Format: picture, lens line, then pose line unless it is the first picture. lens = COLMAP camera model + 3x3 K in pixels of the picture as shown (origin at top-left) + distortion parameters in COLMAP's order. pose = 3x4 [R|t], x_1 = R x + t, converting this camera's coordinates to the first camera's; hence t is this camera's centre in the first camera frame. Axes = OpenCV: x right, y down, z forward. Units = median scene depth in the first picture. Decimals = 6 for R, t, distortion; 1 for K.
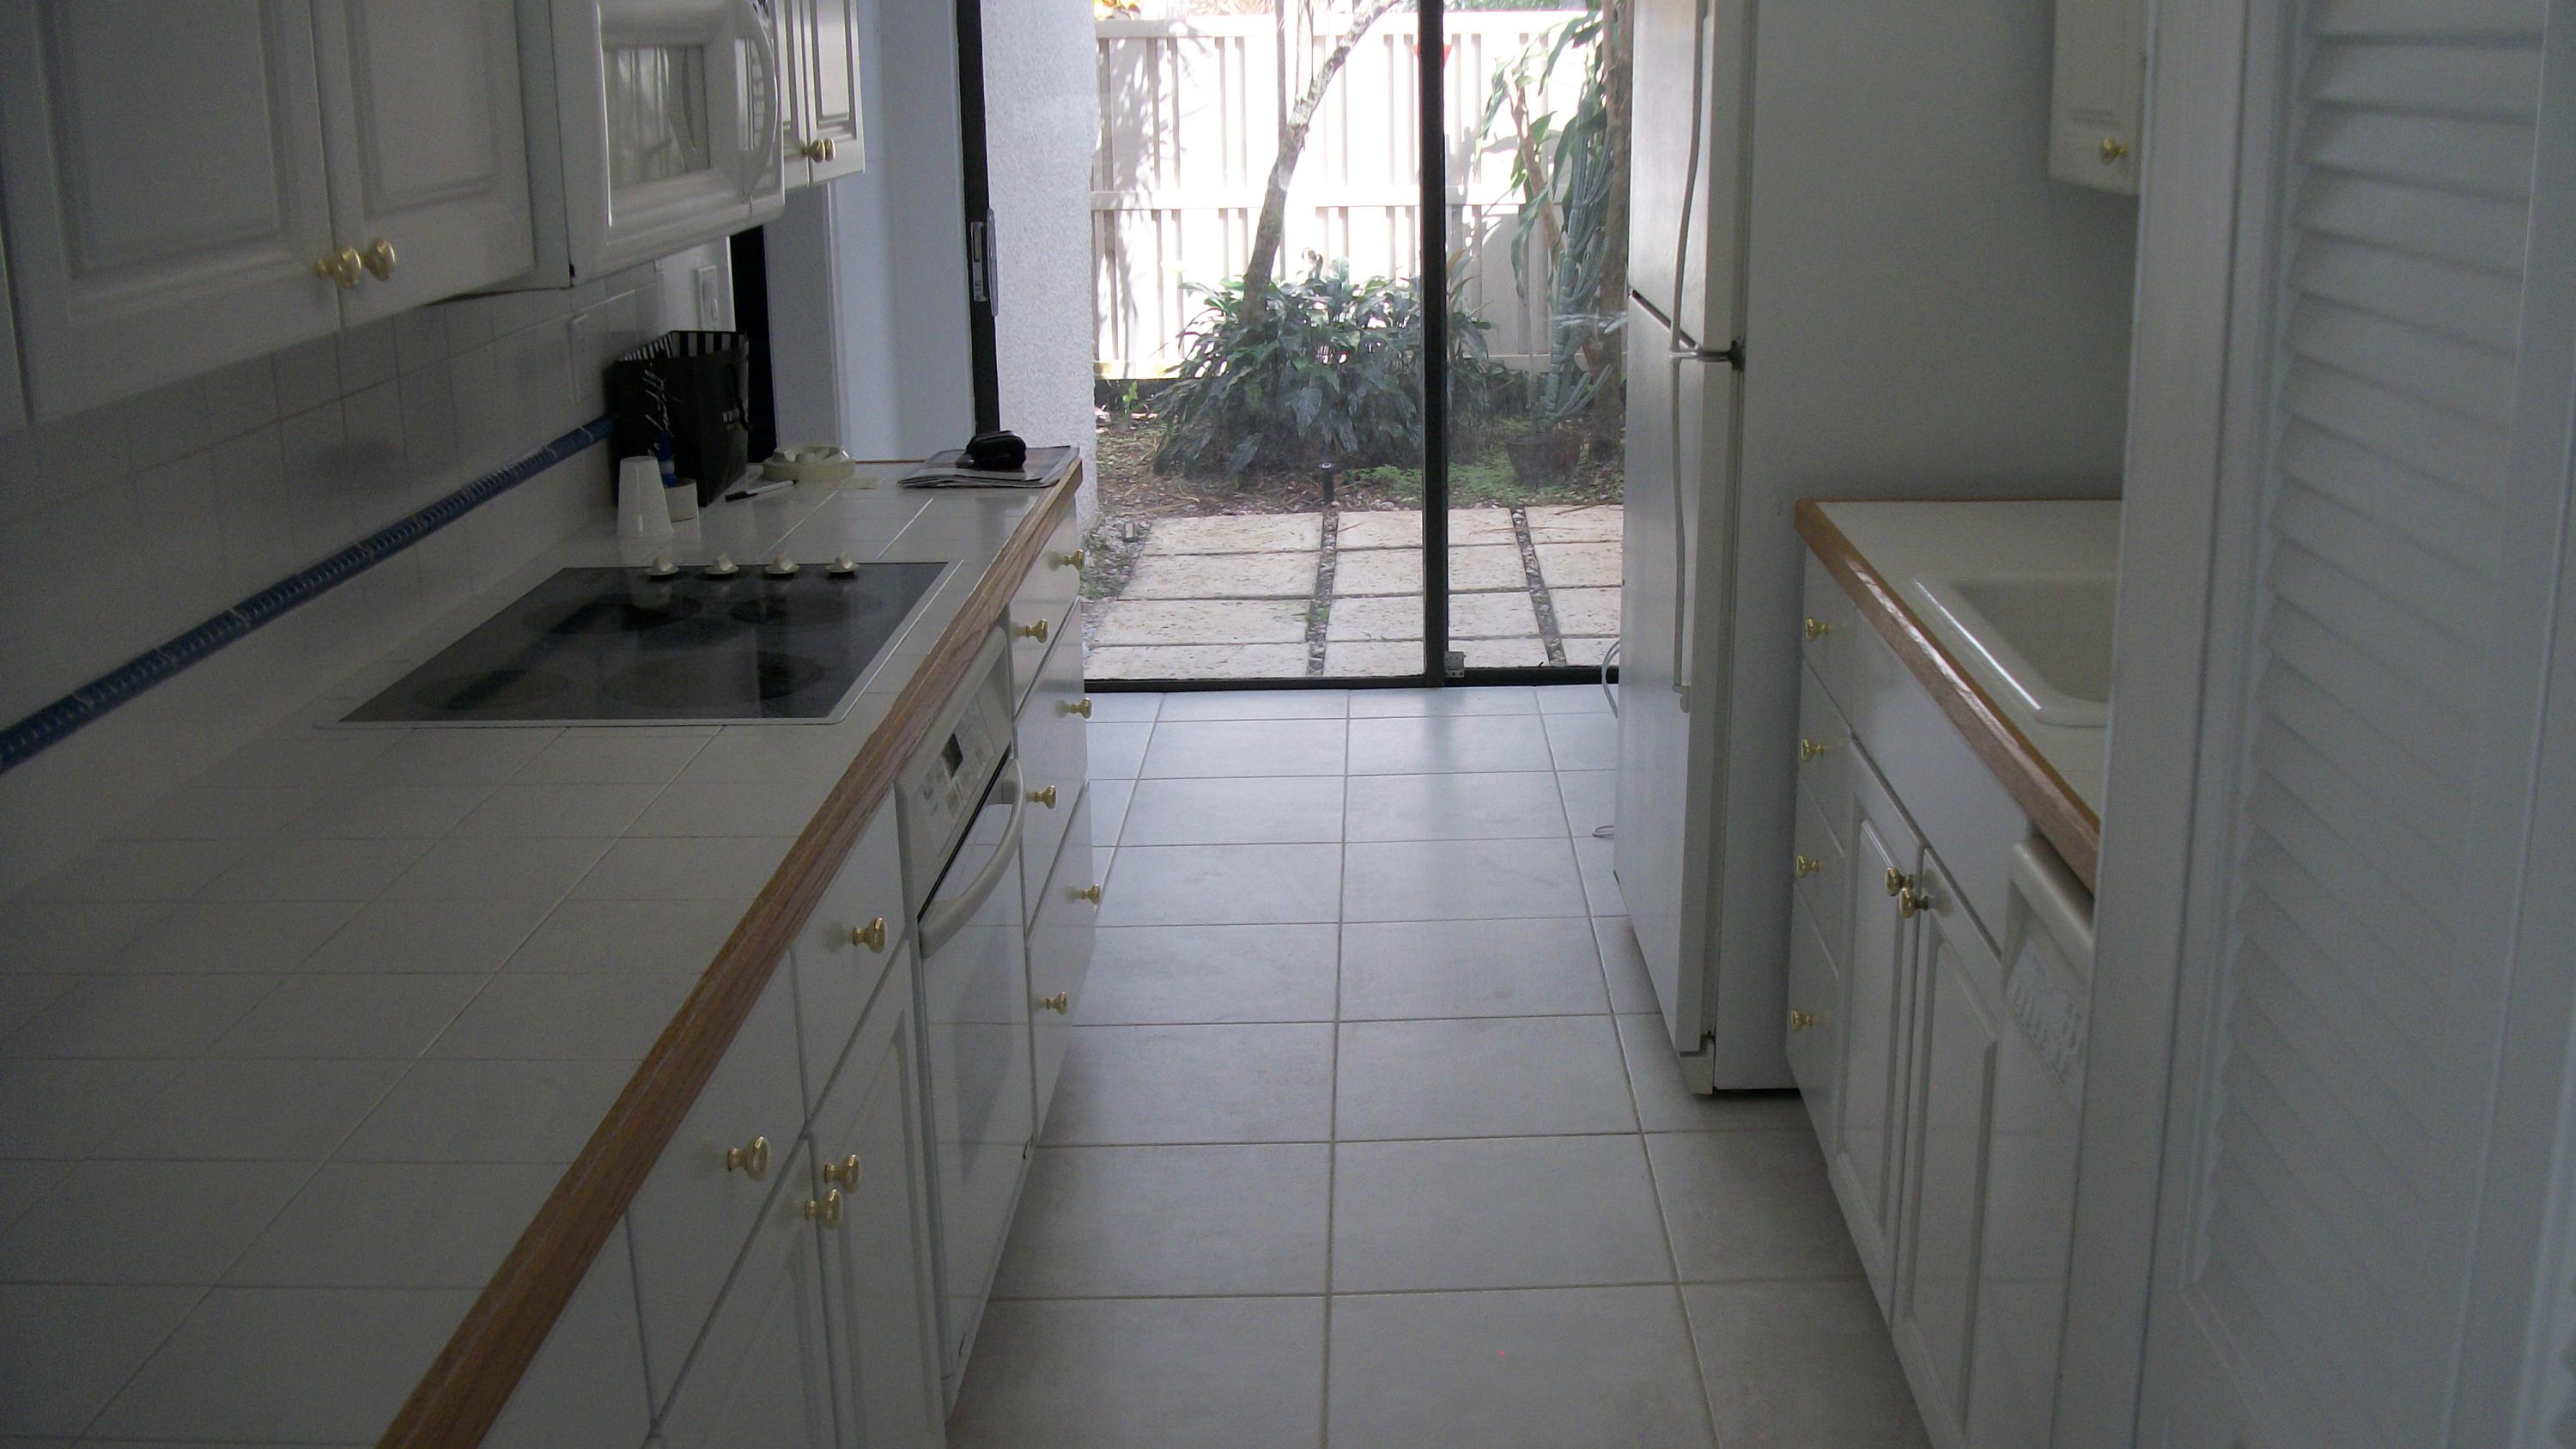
lens RADIAL K [[2497.0, 0, 1386.7], [0, 2497.0, 735.4], [0, 0, 1]] dist [-0.160507, 0.149633]
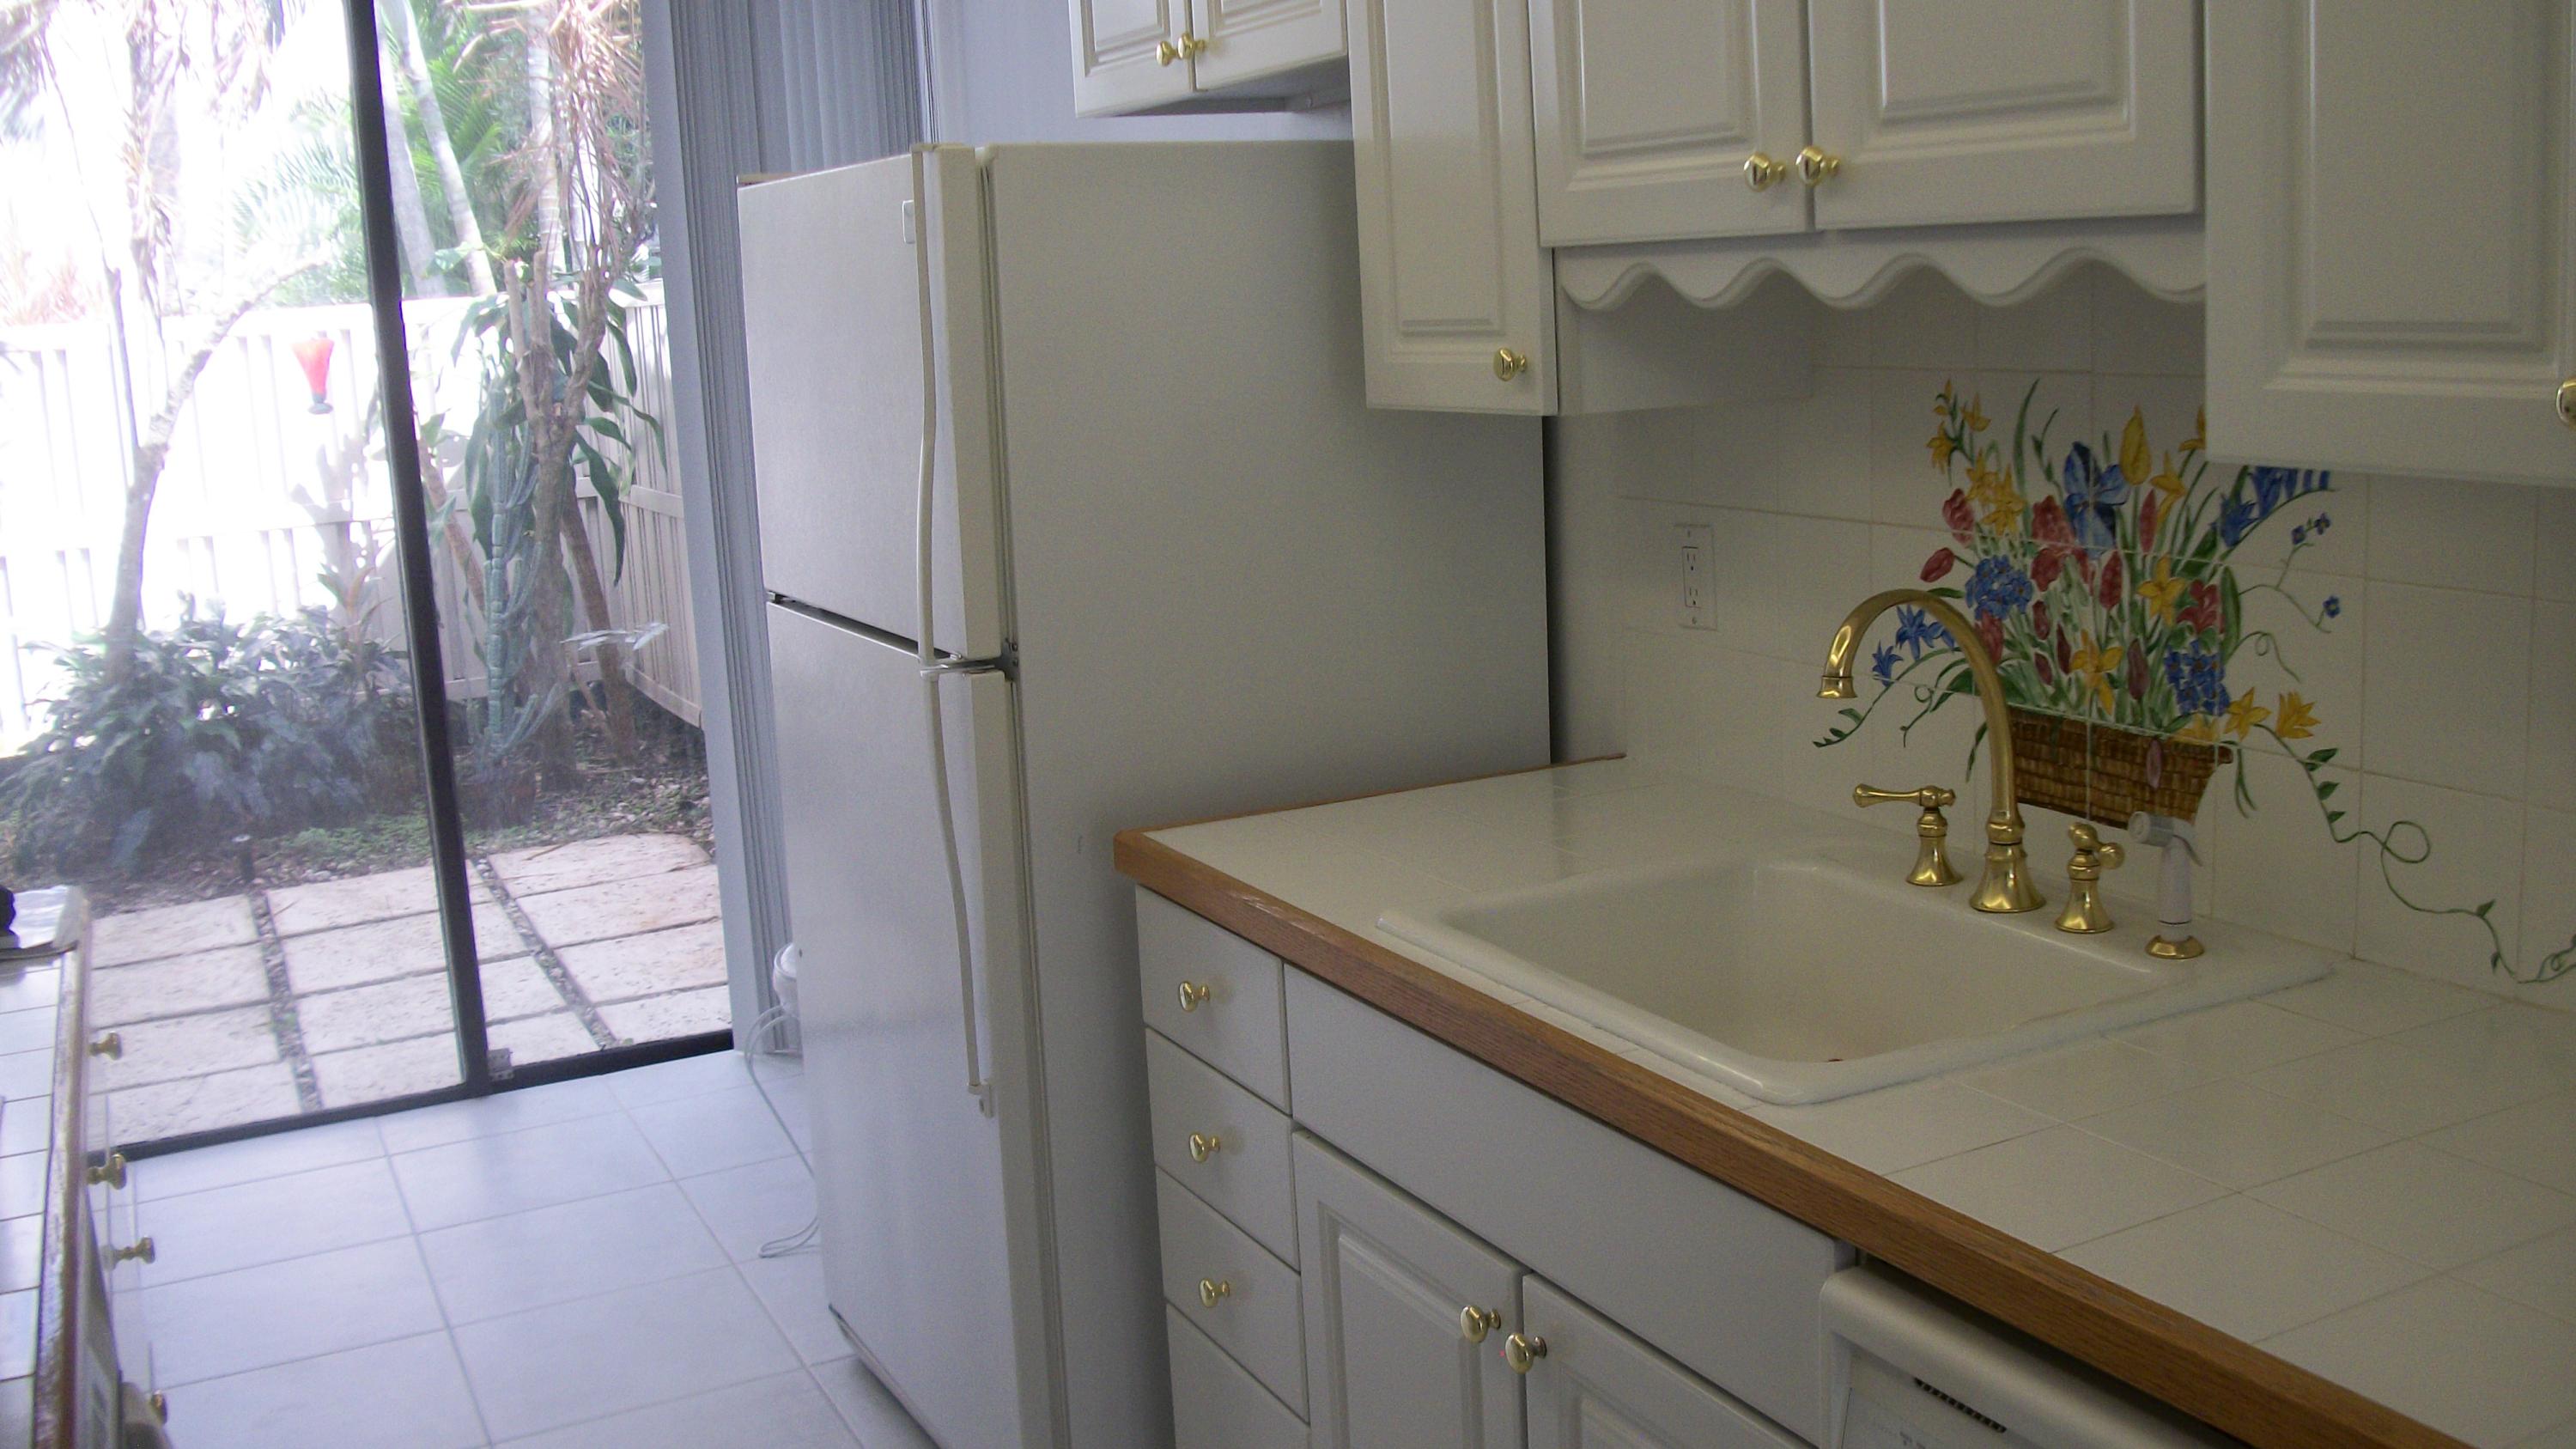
lens RADIAL K [[2412.4, 0, 1288.0], [0, 2412.4, 724.5], [0, 0, 1]] dist [-0.101009, -0.019335]
pose [[0.891973, -0.115214, 0.437161, -0.053823], [0.163851, 0.983623, -0.075085, -0.027962], [-0.421351, 0.138603, 0.896243, 0.126144]]
